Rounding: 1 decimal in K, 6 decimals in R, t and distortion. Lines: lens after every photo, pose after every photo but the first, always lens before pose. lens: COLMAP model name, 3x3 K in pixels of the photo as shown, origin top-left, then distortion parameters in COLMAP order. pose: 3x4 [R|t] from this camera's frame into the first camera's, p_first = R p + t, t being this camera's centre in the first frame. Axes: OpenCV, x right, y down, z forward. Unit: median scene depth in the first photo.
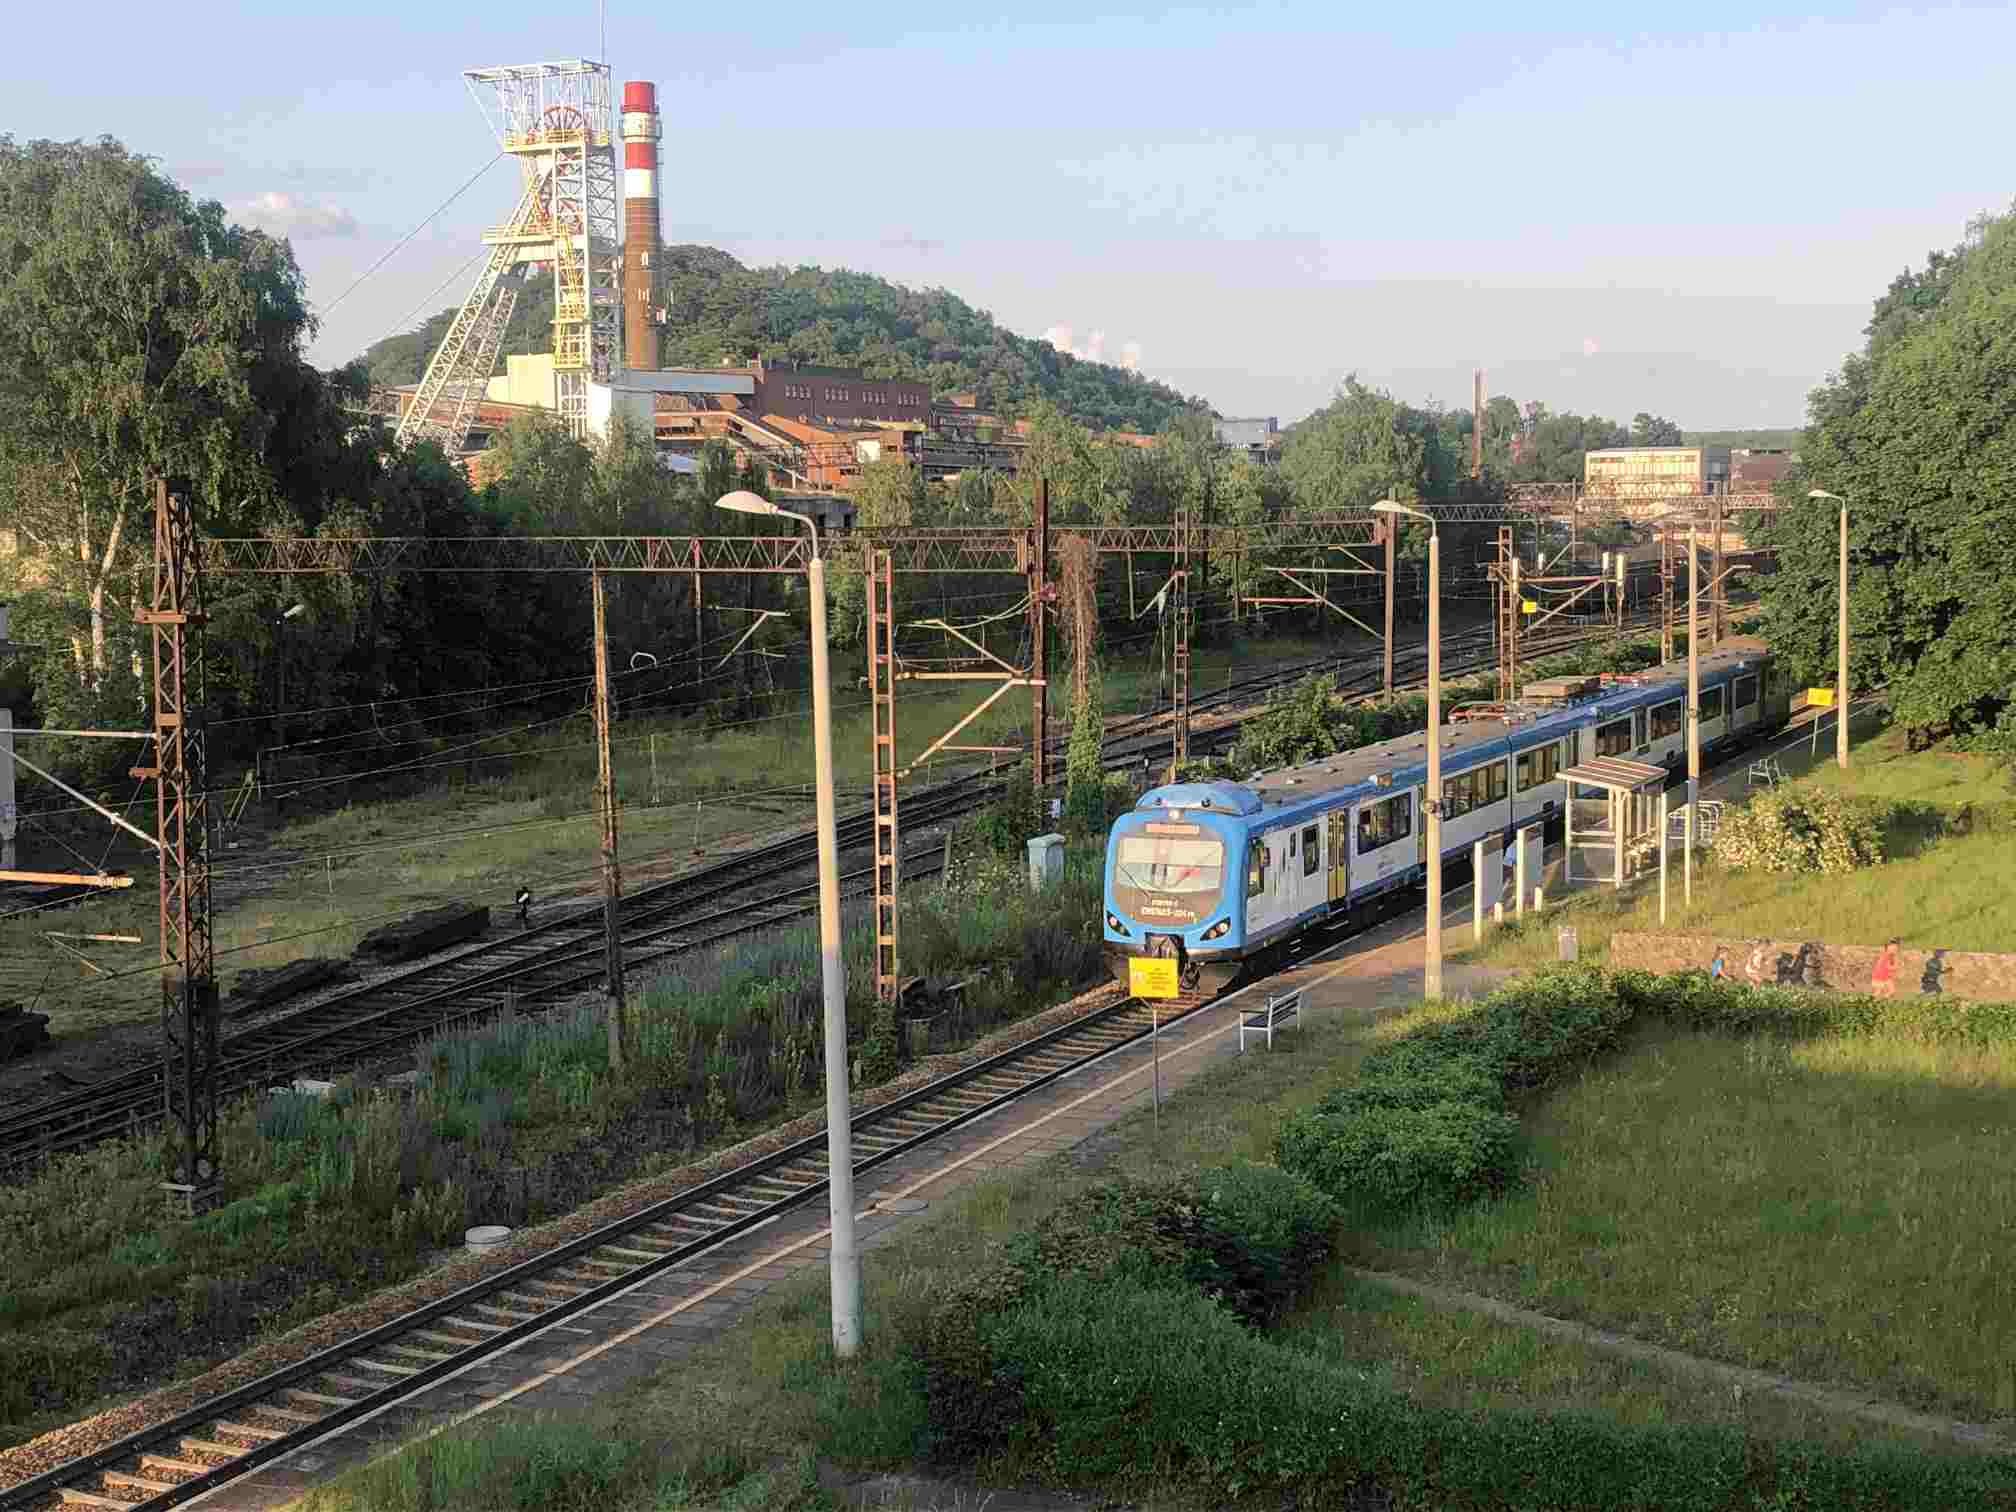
lens RADIAL K [[2795.3, 0, 1004.8], [0, 2795.3, 740.9], [0, 0, 1]] dist [0.162043, -0.737769]
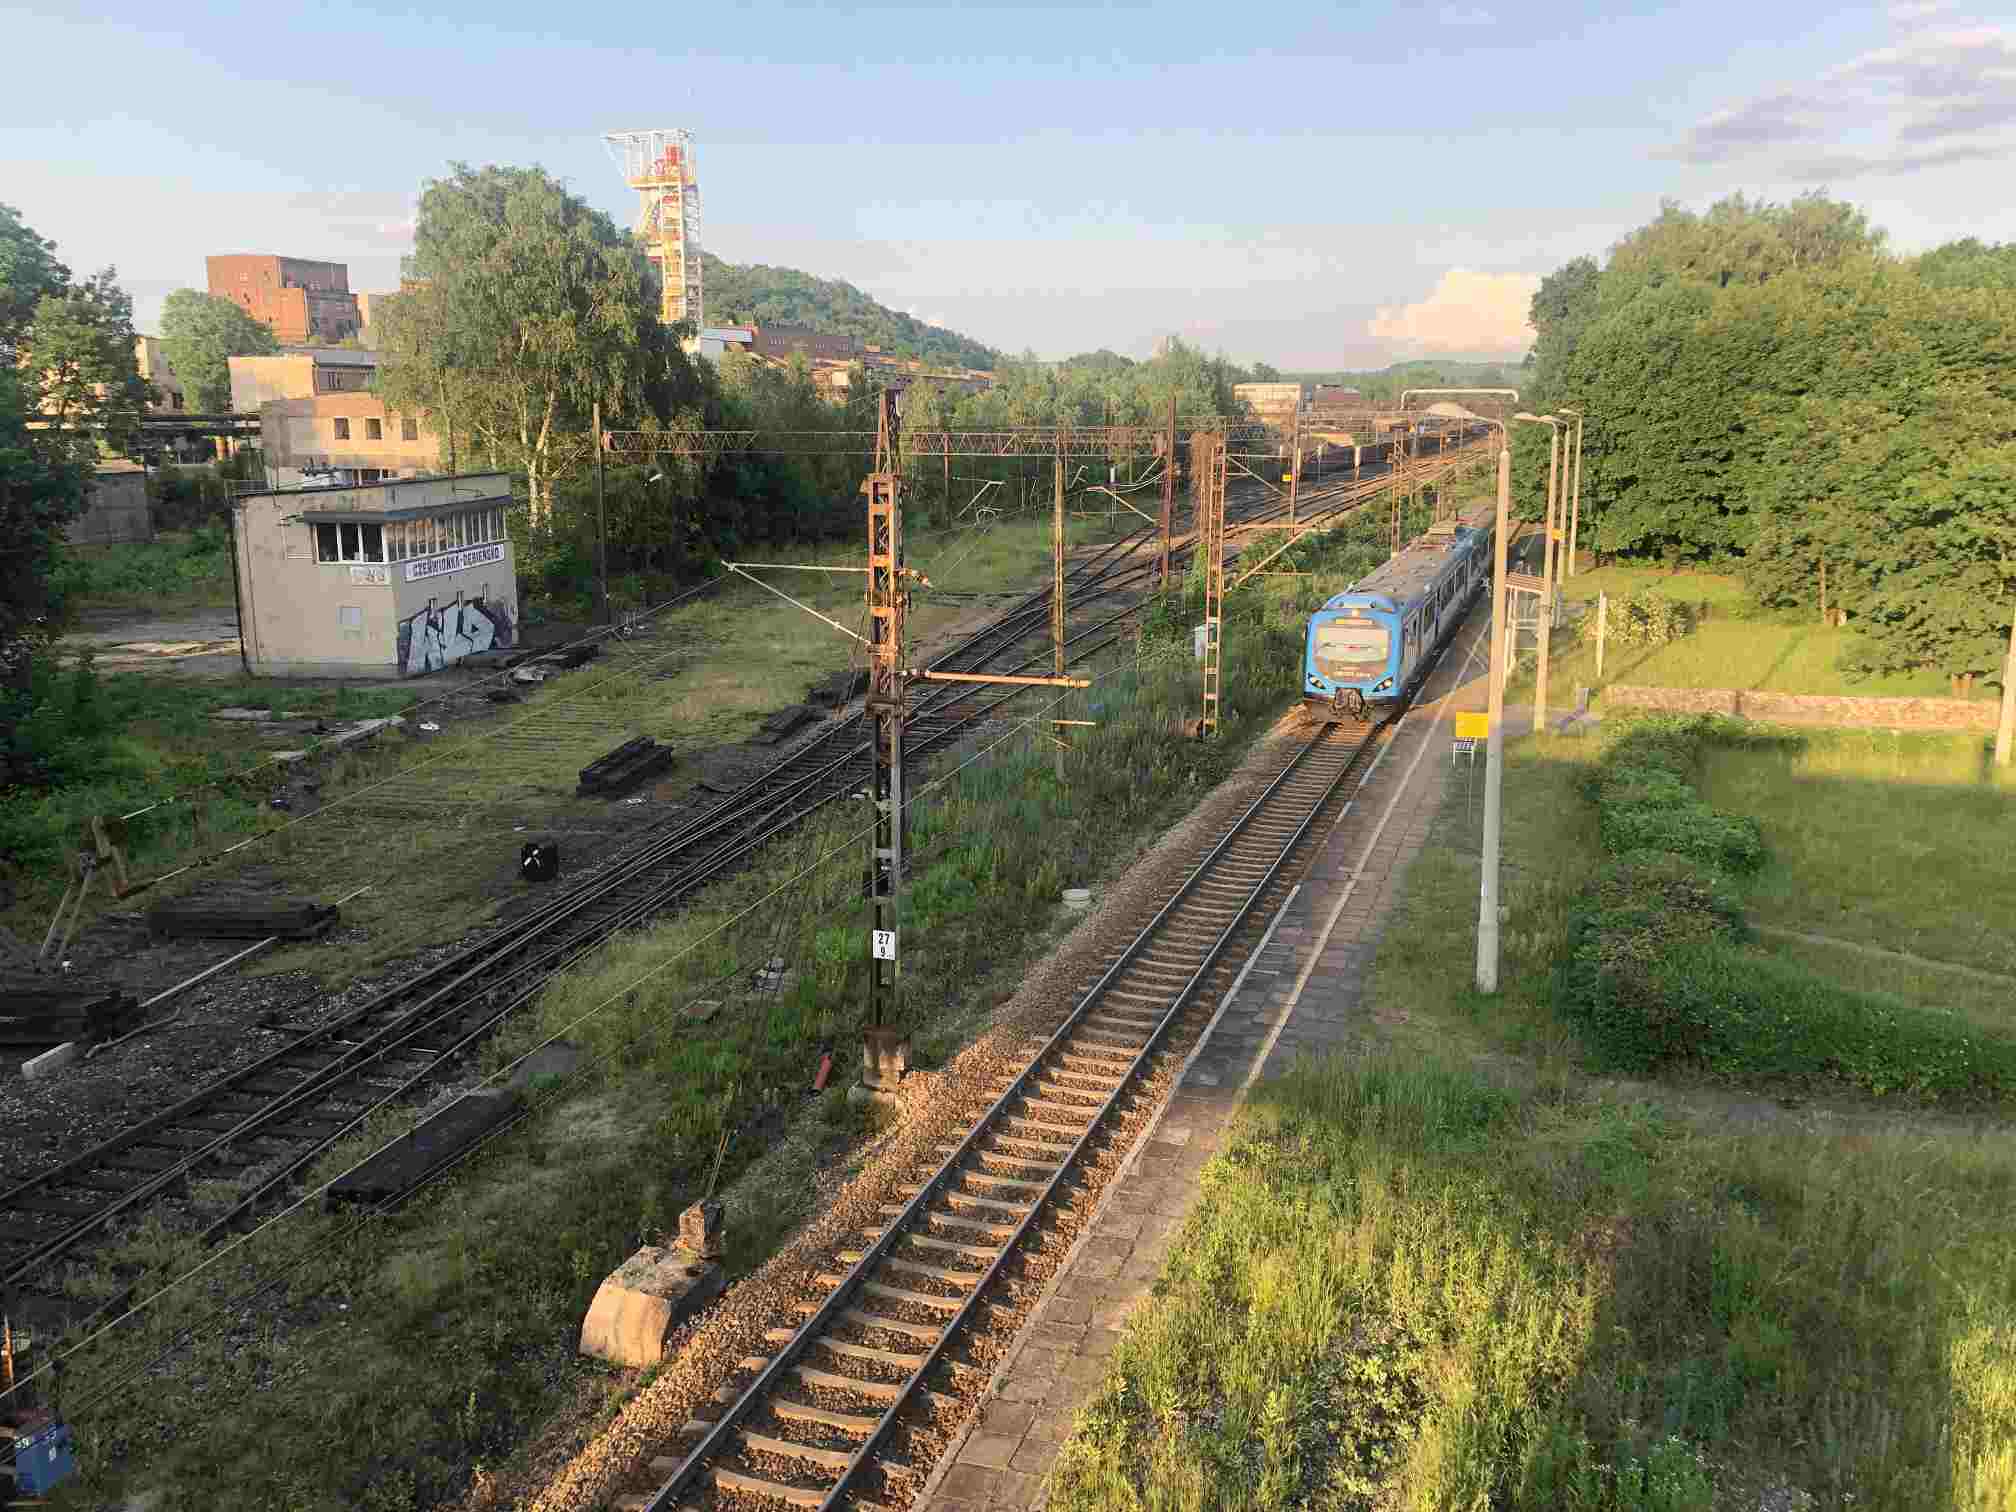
lens RADIAL K [[1613.5, 0, 1008.0], [0, 1613.5, 756.0], [0, 0, 1]] dist [0.026427, 0.004064]
pose [[0.996101, -0.008864, 0.087773, -0.077939], [-0.002154, 0.992199, 0.124648, -0.002542], [-0.088193, -0.124351, 0.988311, 0.035154]]
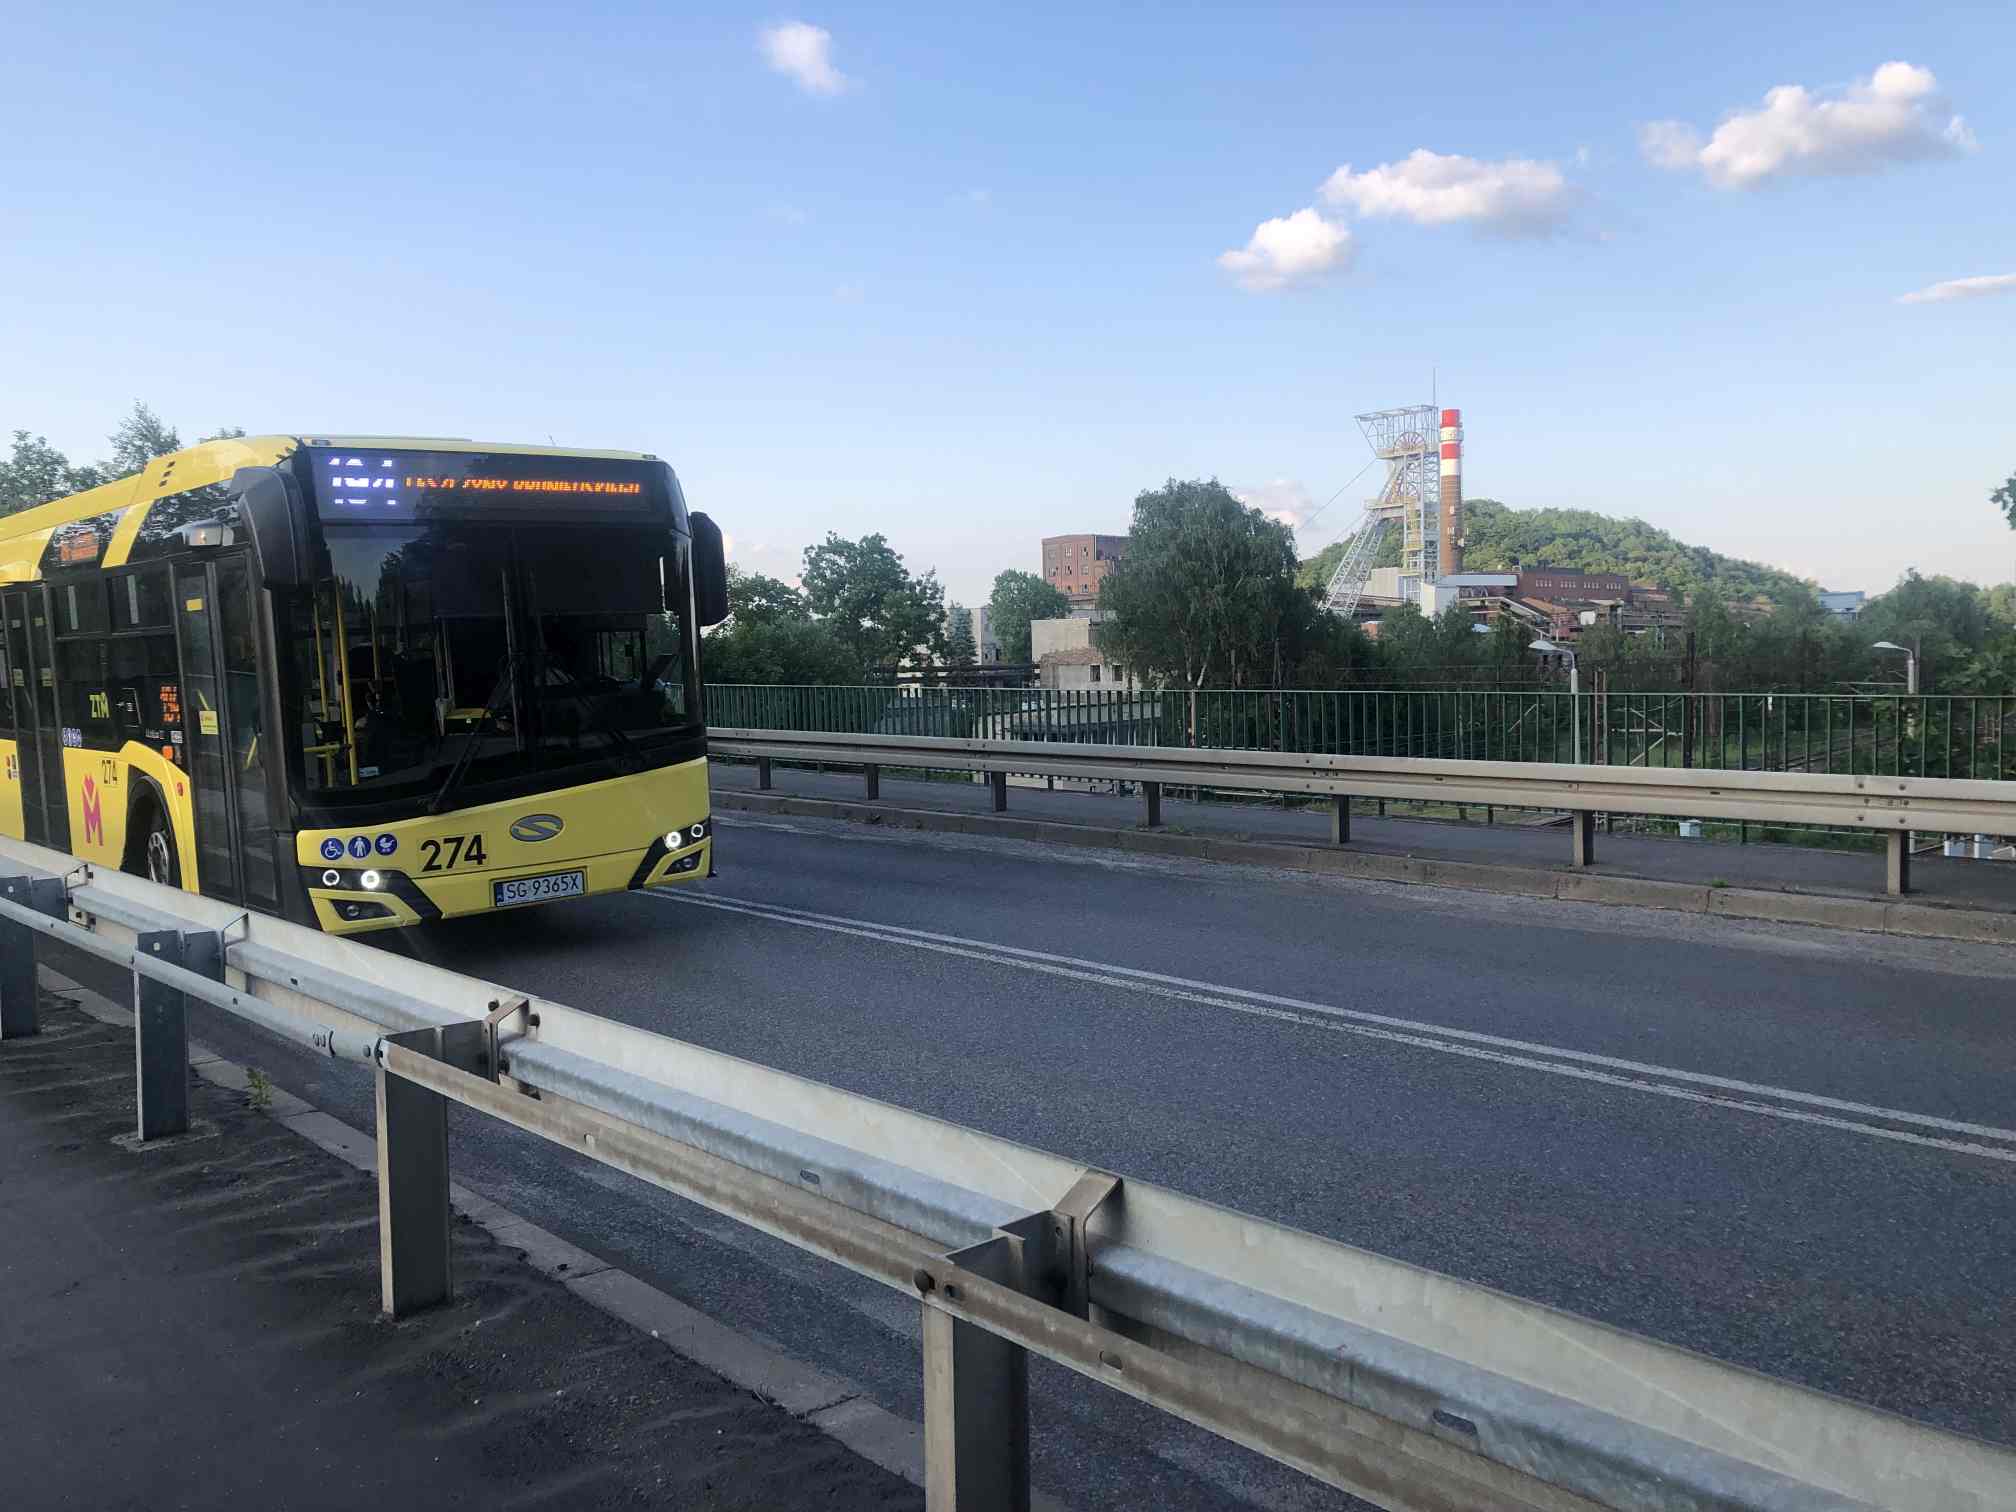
lens RADIAL K [[1613.5, 0, 1008.0], [0, 1613.5, 756.0], [0, 0, 1]] dist [0.026427, 0.004064]
pose [[0.924750, 0.013705, -0.380329, 0.001951], [-0.021400, 0.999643, -0.016011, 0.007418], [0.379973, 0.022945, 0.924713, -0.084633]]
